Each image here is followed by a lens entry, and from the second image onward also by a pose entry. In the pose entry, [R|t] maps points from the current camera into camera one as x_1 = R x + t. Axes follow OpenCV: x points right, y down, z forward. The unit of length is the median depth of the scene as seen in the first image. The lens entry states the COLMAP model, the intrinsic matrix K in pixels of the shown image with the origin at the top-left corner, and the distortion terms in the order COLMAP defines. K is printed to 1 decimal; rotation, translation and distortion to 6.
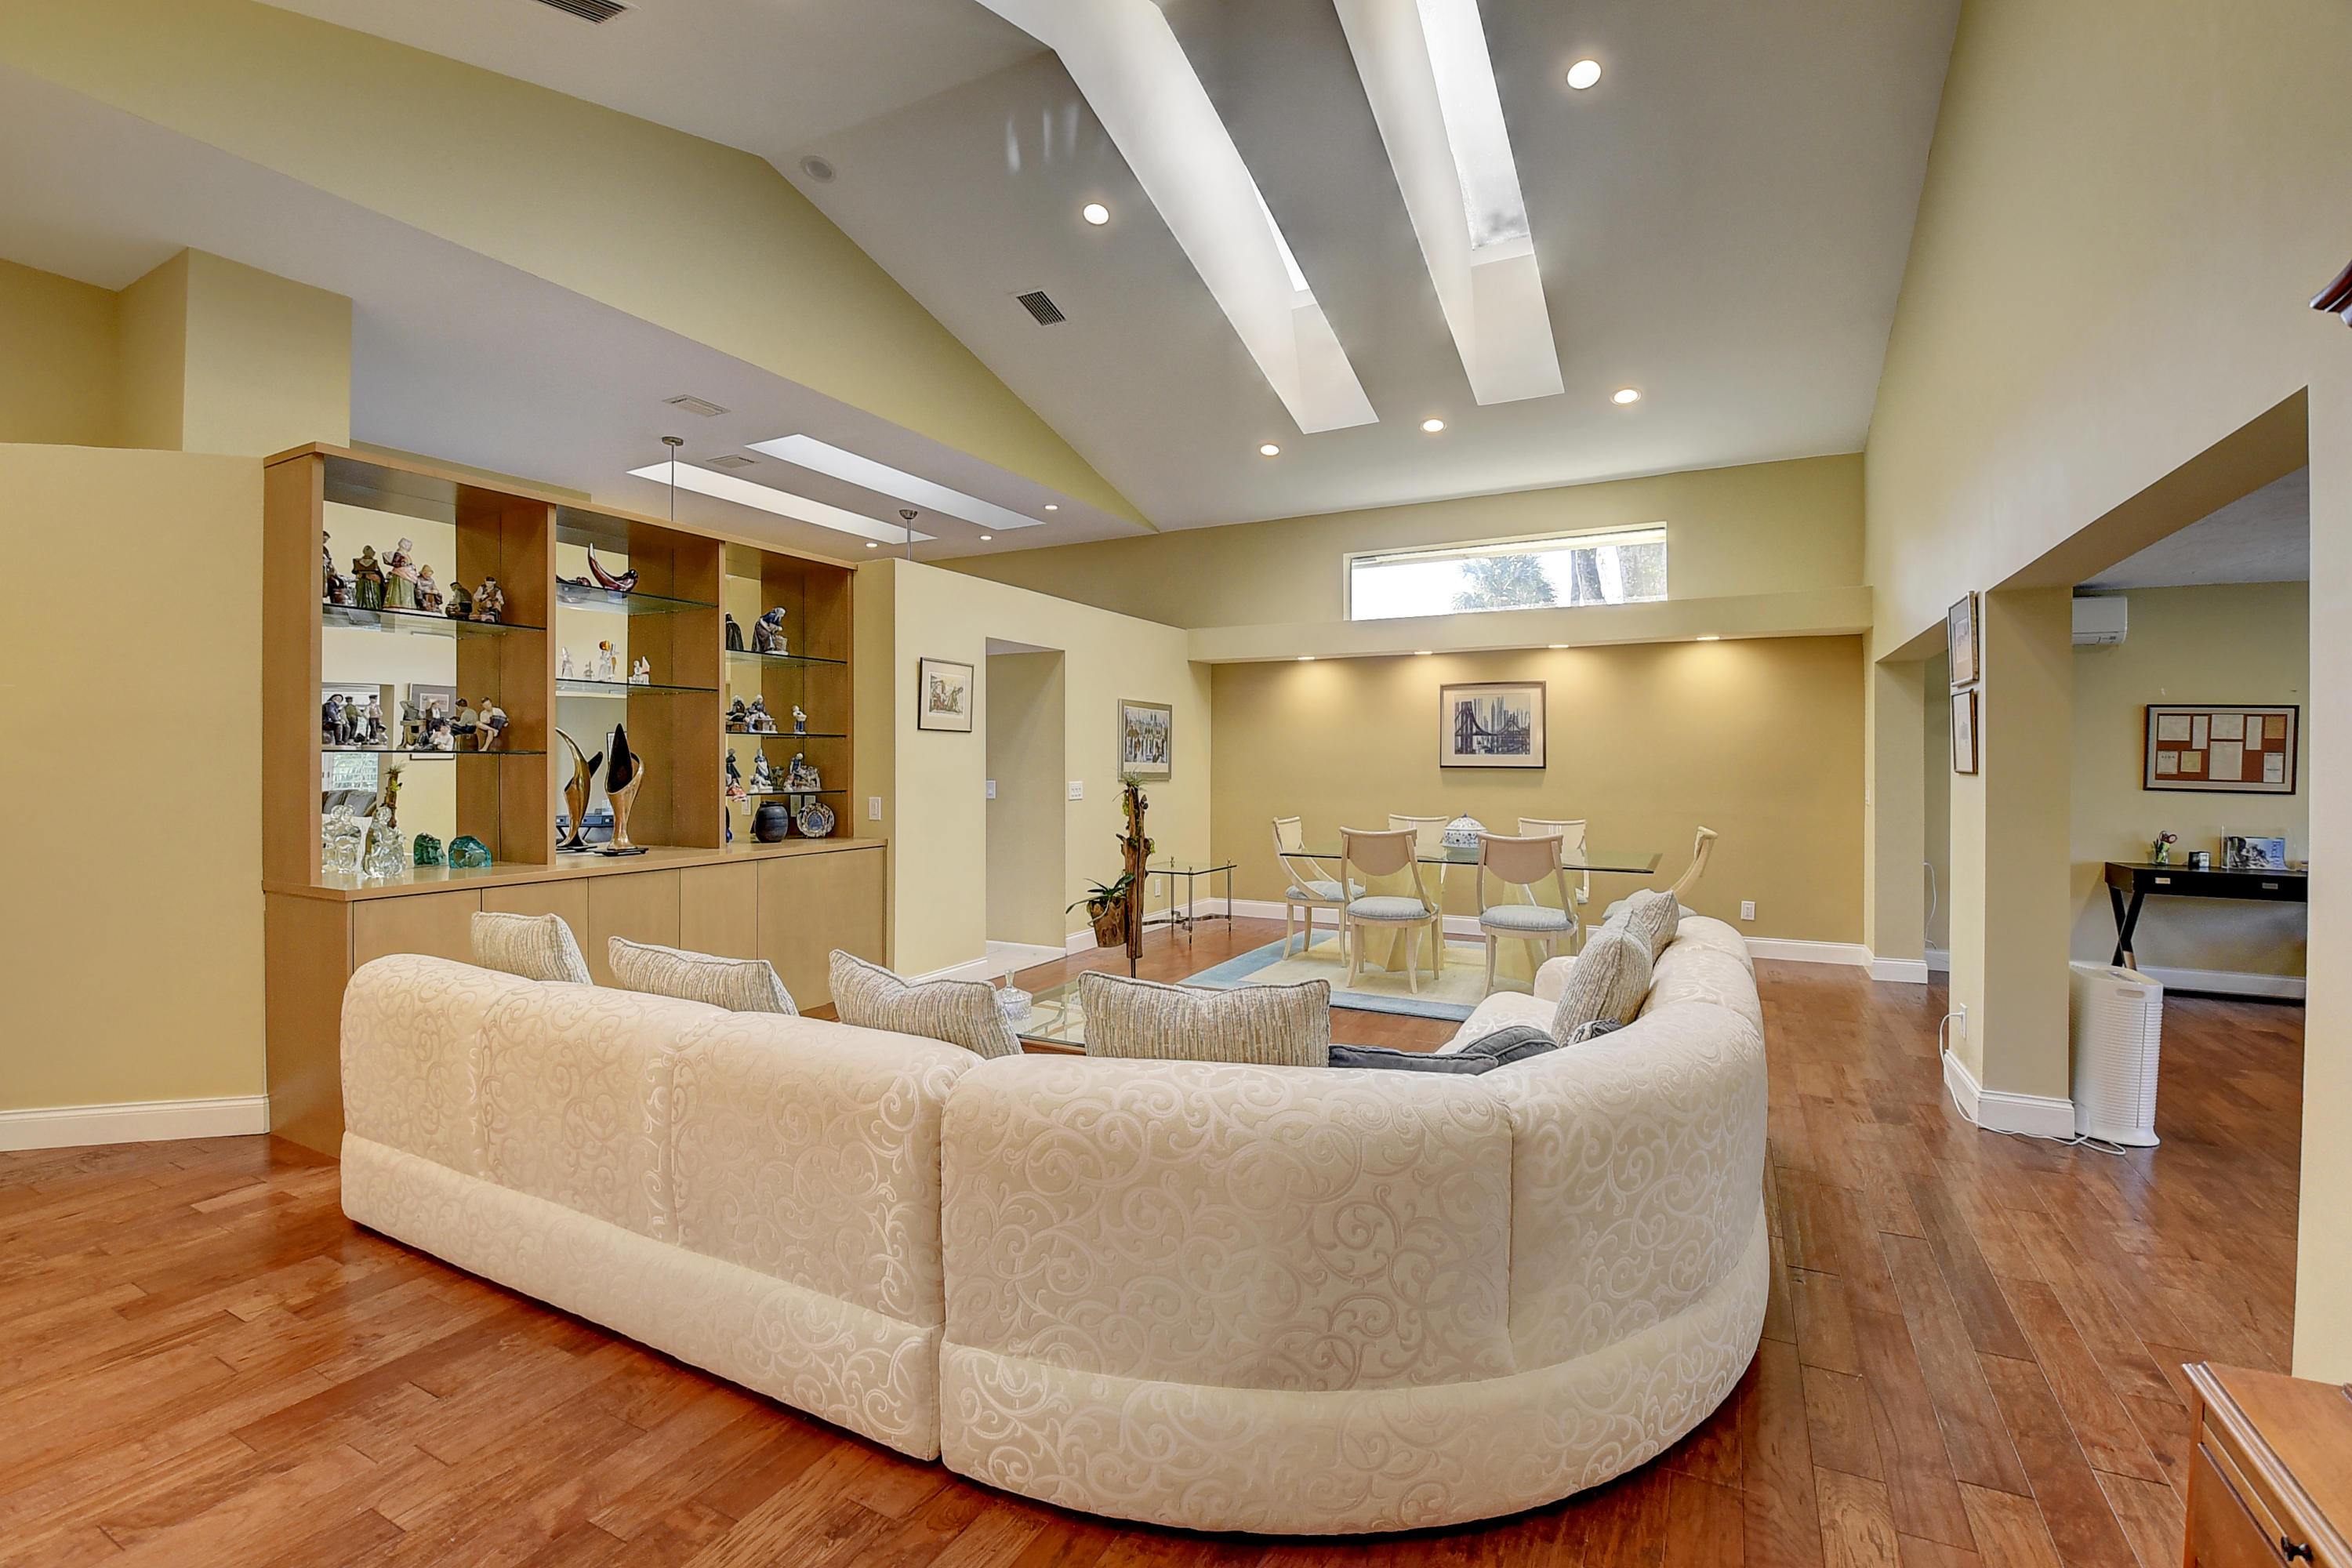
lens RADIAL K [[1038.1, 0, 1176.2], [0, 1038.1, 770.4], [0, 0, 1]] dist [0.009111, -0.018921]
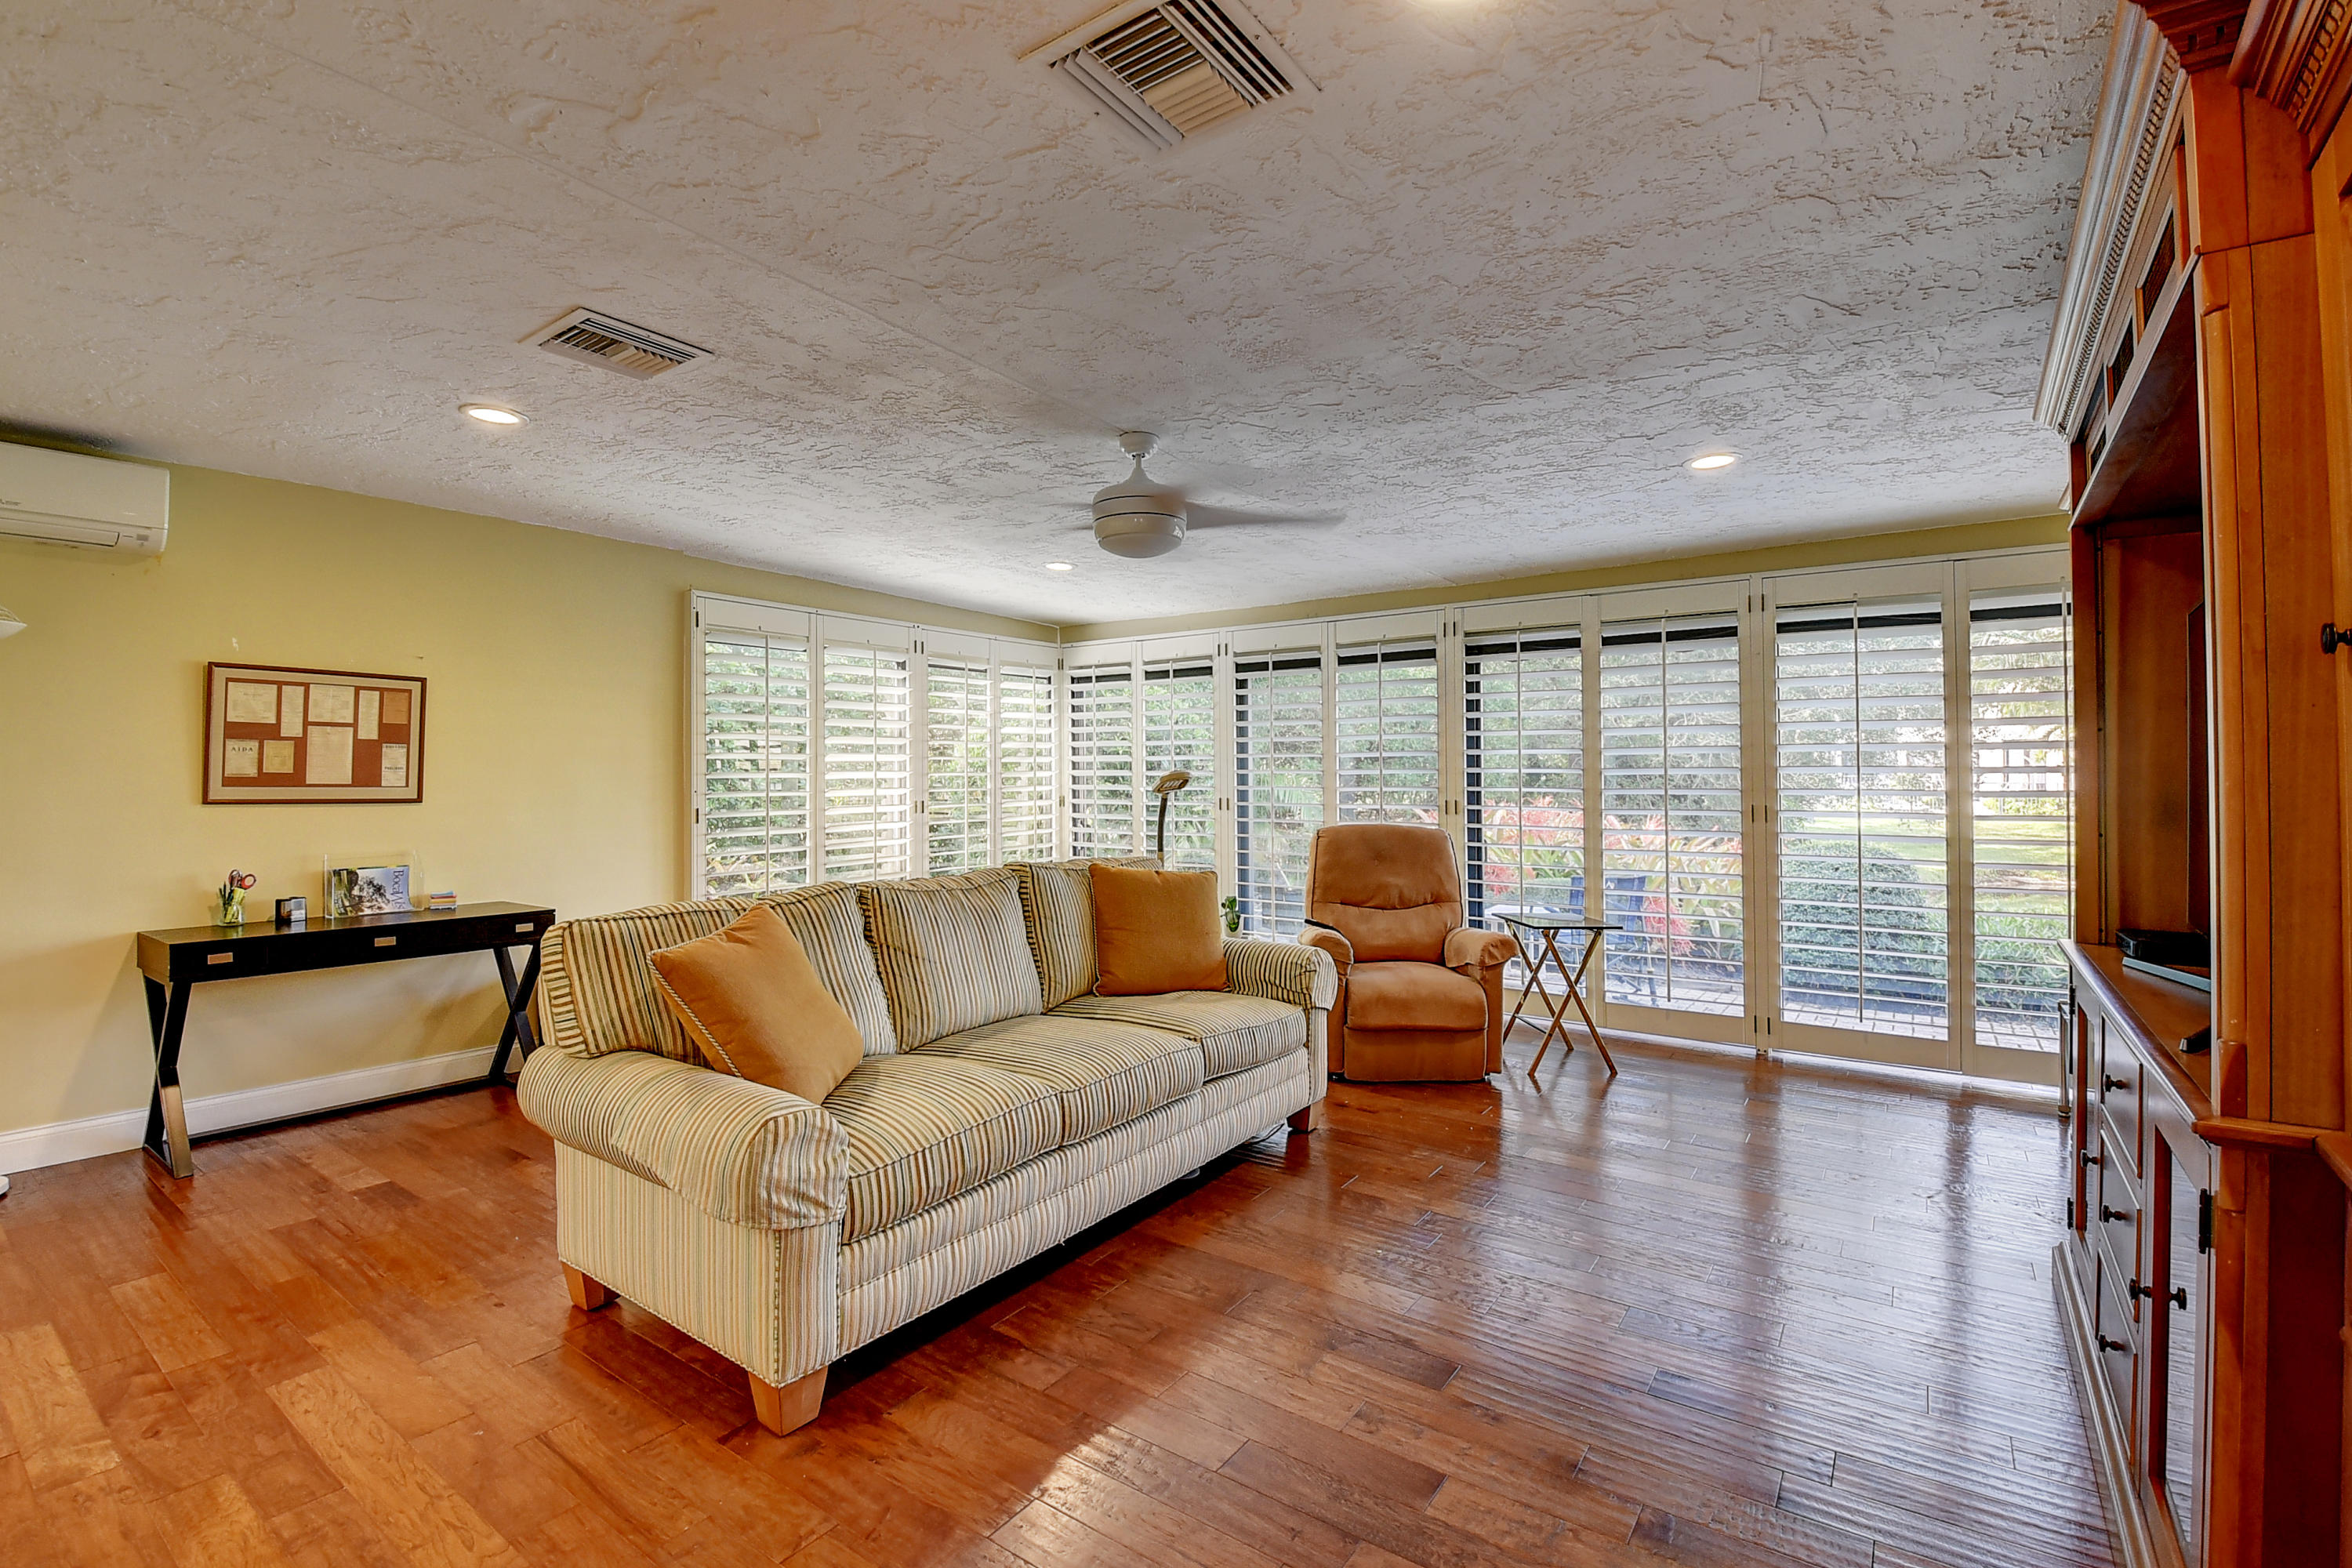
lens RADIAL K [[1060.6, 0, 1171.5], [0, 1060.6, 746.4], [0, 0, 1]] dist [0.001251, -0.019431]
pose [[0.146966, 0.017211, 0.988992, 0.396318], [0.020078, 0.999591, -0.020379, 0.009045], [-0.988938, 0.022852, 0.146560, 0.334314]]
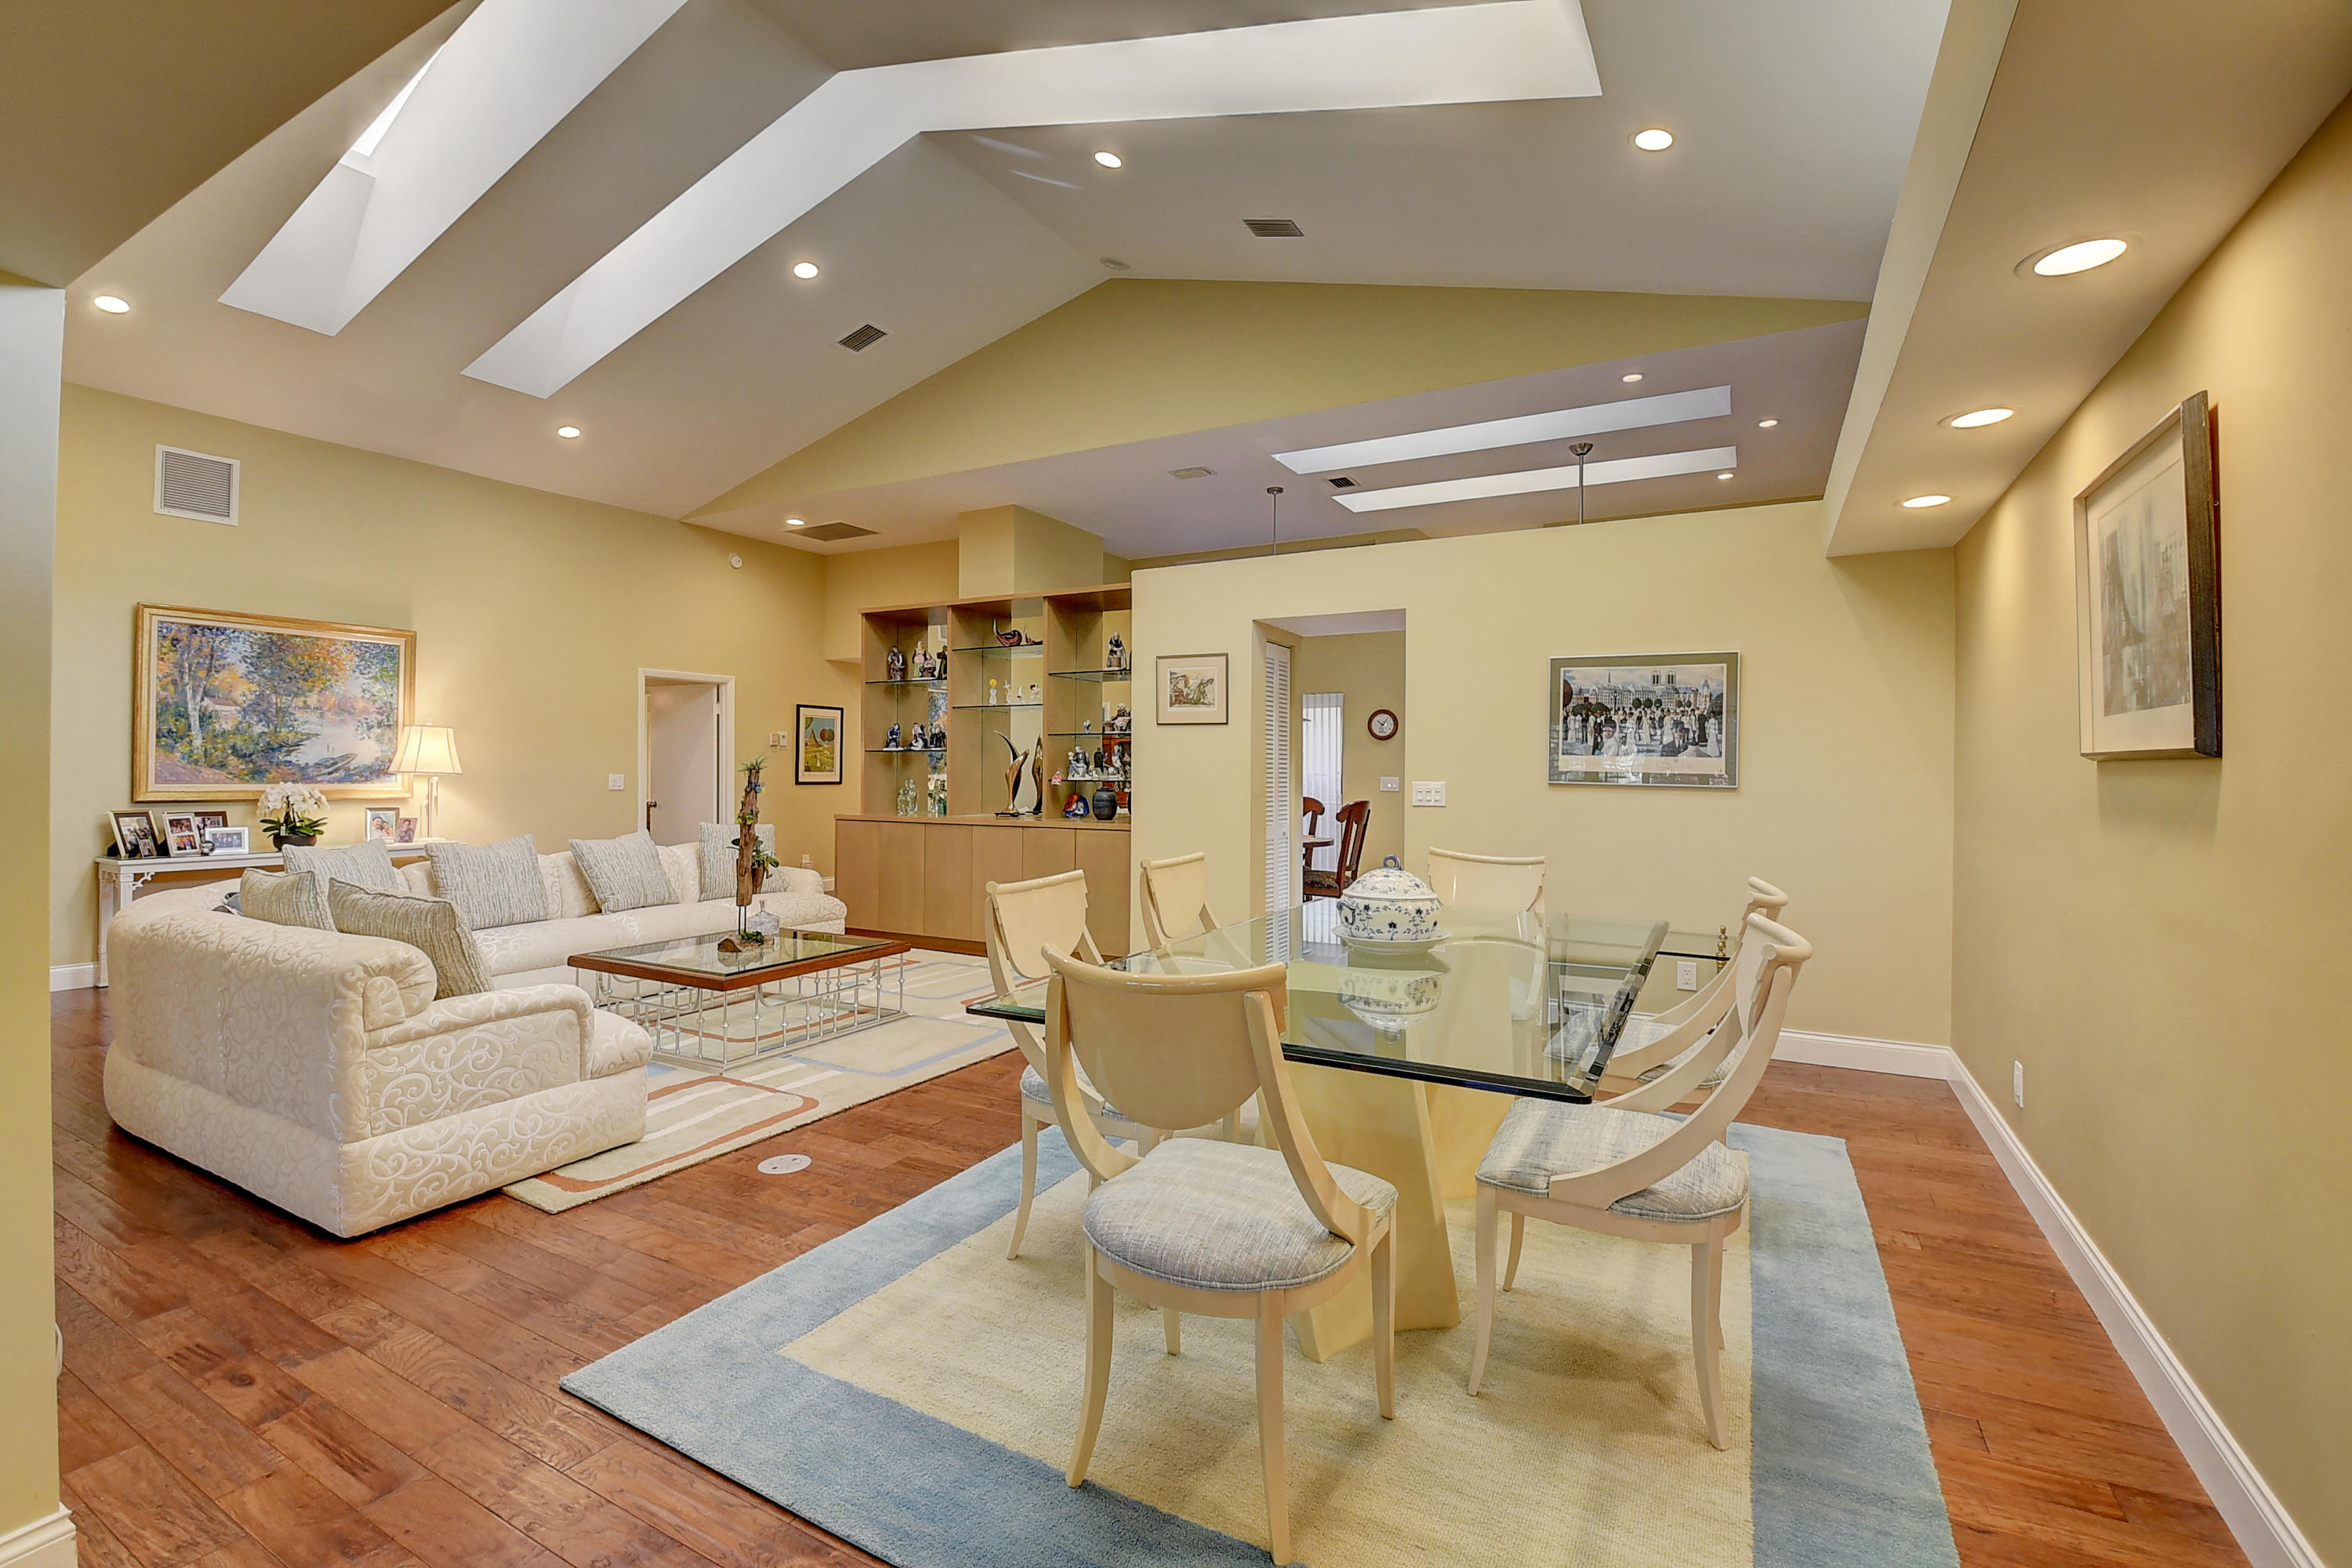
lens RADIAL K [[1040.0, 0, 1179.5], [0, 1040.0, 761.2], [0, 0, 1]] dist [0.003049, -0.023097]
pose [[-0.017878, -0.010391, -0.999786, 0.704040], [-0.015948, 0.999822, -0.010106, 0.006850], [0.999713, 0.015764, -0.018041, 0.909713]]
